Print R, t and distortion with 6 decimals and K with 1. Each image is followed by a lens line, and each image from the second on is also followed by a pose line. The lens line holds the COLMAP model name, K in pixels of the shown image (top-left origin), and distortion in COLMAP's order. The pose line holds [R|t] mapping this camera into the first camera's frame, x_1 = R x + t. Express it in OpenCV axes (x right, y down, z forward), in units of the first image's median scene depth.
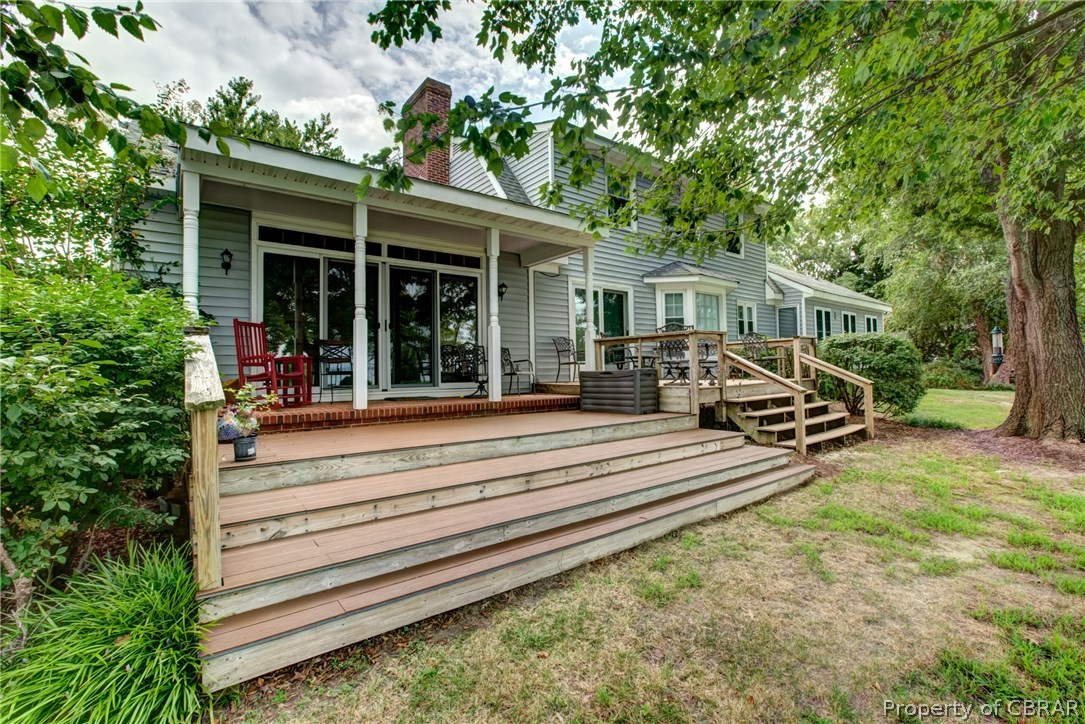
lens RADIAL K [[491.1, 0, 543.9], [0, 491.1, 361.7], [0, 0, 1]] dist [-0.002622, 0.000245]
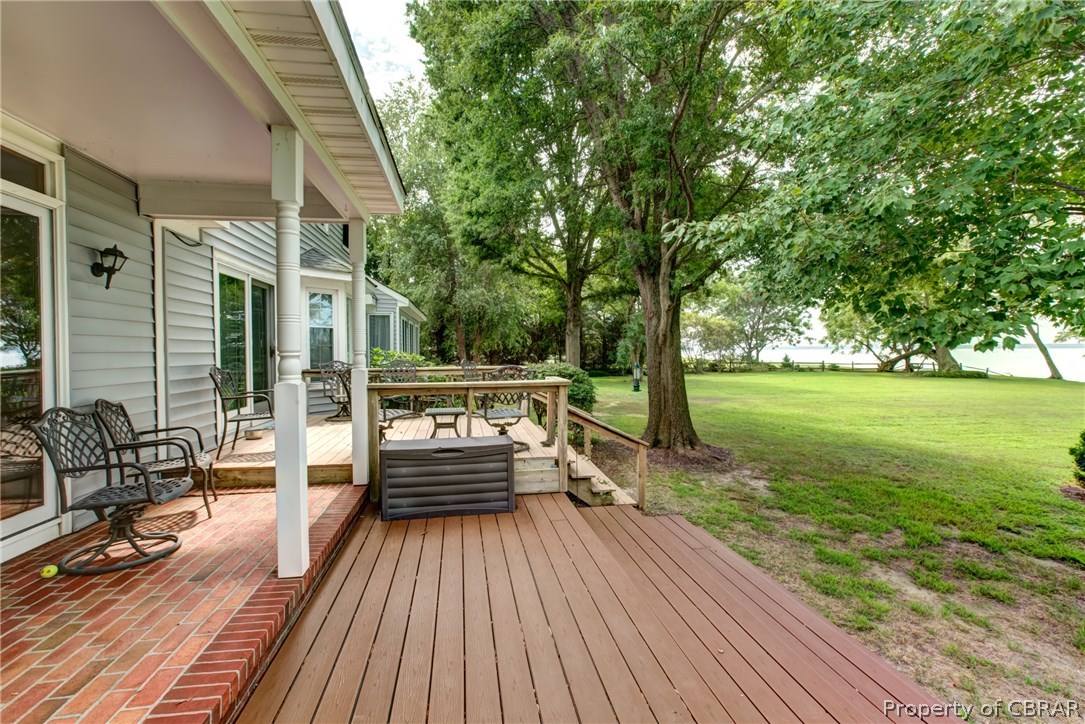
lens RADIAL K [[491.1, 0, 544.0], [0, 491.1, 361.2], [0, 0, 1]] dist [-0.002622, 0.000245]
pose [[0.471110, -0.008164, 0.882037, -0.361271], [-0.019476, 0.999617, 0.019655, -0.105089], [-0.881859, -0.026438, 0.470771, 0.651345]]
